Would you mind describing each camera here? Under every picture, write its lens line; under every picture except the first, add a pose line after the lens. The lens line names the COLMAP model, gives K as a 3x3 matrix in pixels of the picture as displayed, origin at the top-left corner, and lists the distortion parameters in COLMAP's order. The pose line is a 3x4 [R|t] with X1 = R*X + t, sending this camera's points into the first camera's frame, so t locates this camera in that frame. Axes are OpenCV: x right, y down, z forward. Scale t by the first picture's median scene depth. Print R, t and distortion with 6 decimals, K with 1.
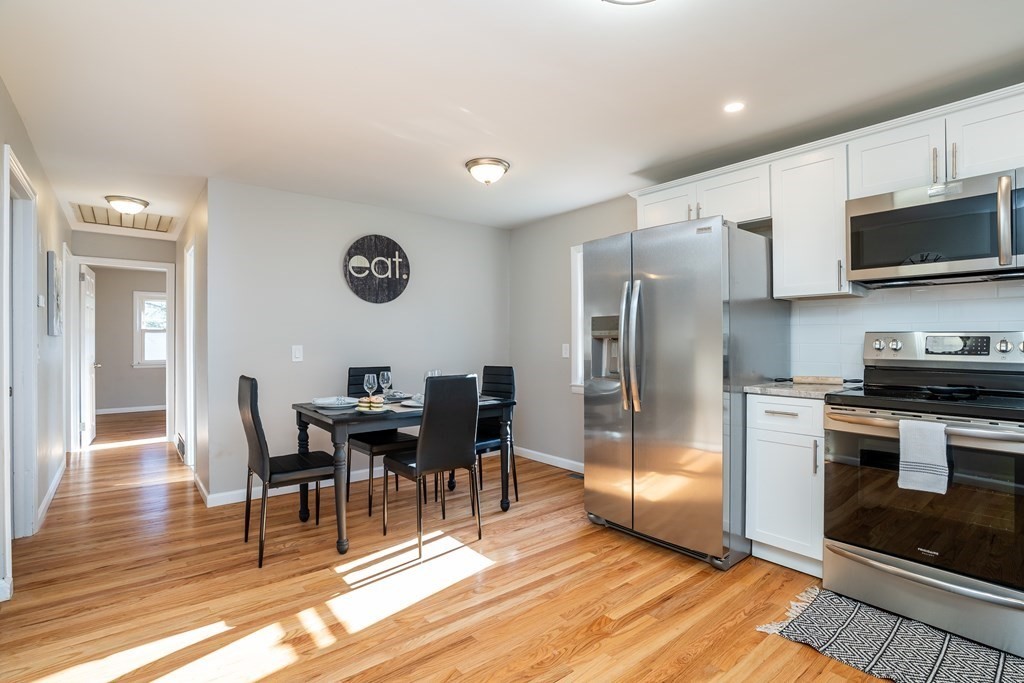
lens RADIAL K [[485.4, 0, 540.0], [0, 485.4, 339.0], [0, 0, 1]] dist [-0.043243, 0.013880]
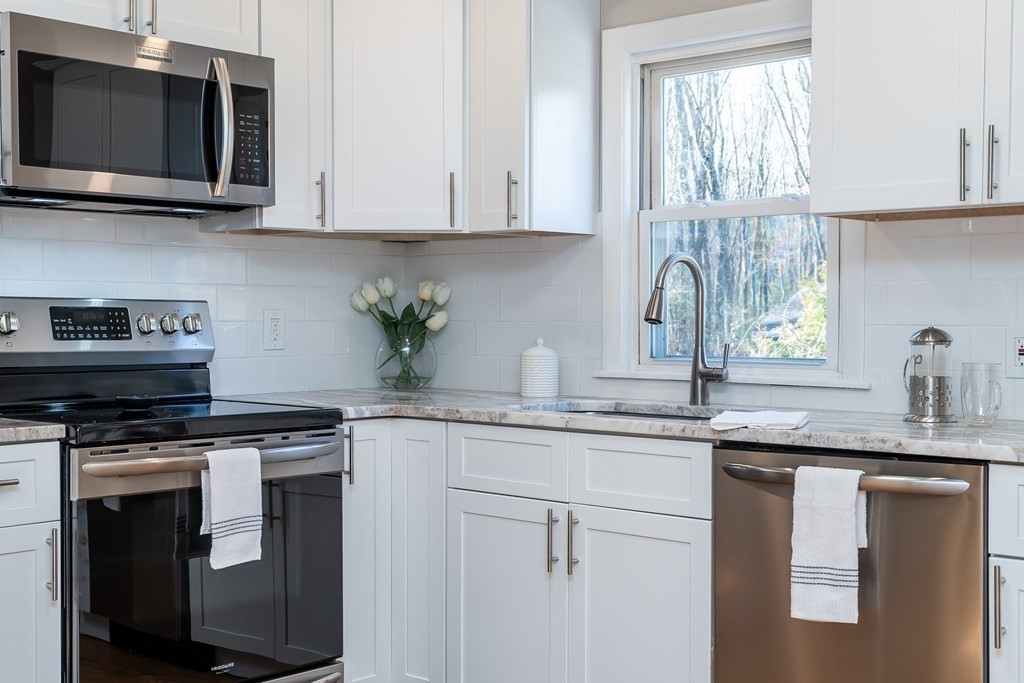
lens RADIAL K [[1352.1, 0, 483.6], [0, 1352.1, 345.1], [0, 0, 1]] dist [0.030285, 0.000000]
pose [[-0.107702, -0.019784, 0.993986, -0.697908], [-0.002095, 0.999804, 0.019673, 0.006168], [-0.994181, 0.000037, -0.107723, 0.654912]]
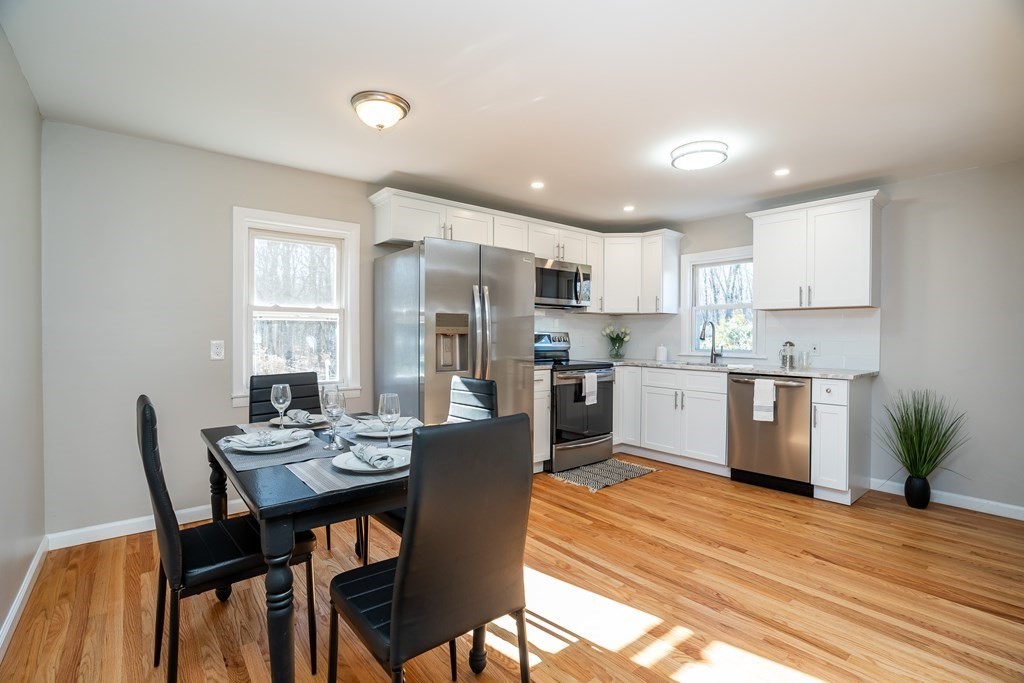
lens RADIAL K [[485.4, 0, 495.2], [0, 485.4, 336.3], [0, 0, 1]] dist [-0.043243, 0.013880]
pose [[0.038324, -0.000101, 0.999265, -1.100287], [-0.007822, 0.999969, 0.000401, 0.003586], [-0.999235, -0.007831, 0.038322, 1.010304]]
